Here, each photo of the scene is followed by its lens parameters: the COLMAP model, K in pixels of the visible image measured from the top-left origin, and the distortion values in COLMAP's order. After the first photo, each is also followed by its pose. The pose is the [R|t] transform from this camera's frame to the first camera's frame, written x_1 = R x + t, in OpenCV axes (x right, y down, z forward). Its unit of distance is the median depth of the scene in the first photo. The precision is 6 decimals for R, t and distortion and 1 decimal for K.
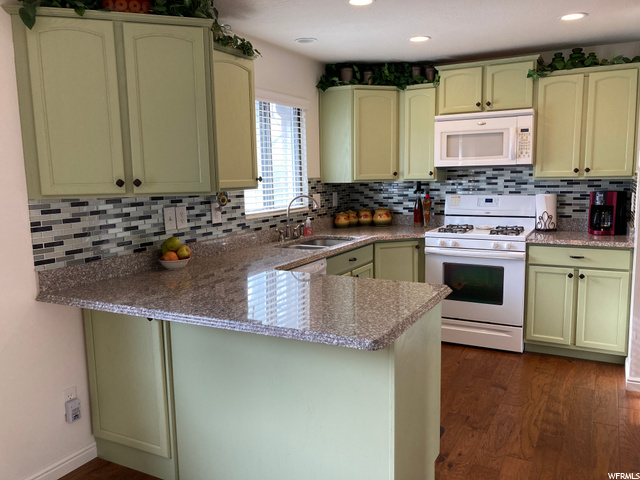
lens RADIAL K [[521.8, 0, 321.7], [0, 521.8, 237.2], [0, 0, 1]] dist [0.014189, -0.005220]
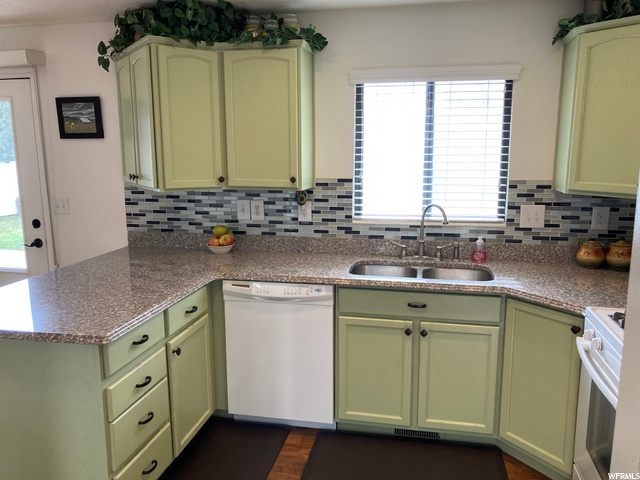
lens RADIAL K [[521.8, 0, 322.9], [0, 521.8, 244.0], [0, 0, 1]] dist [0.014189, -0.005220]
pose [[0.314525, 0.185827, -0.930882, 0.273264], [-0.130076, 0.979838, 0.151650, -0.051846], [0.940295, 0.073387, 0.332356, 0.265405]]
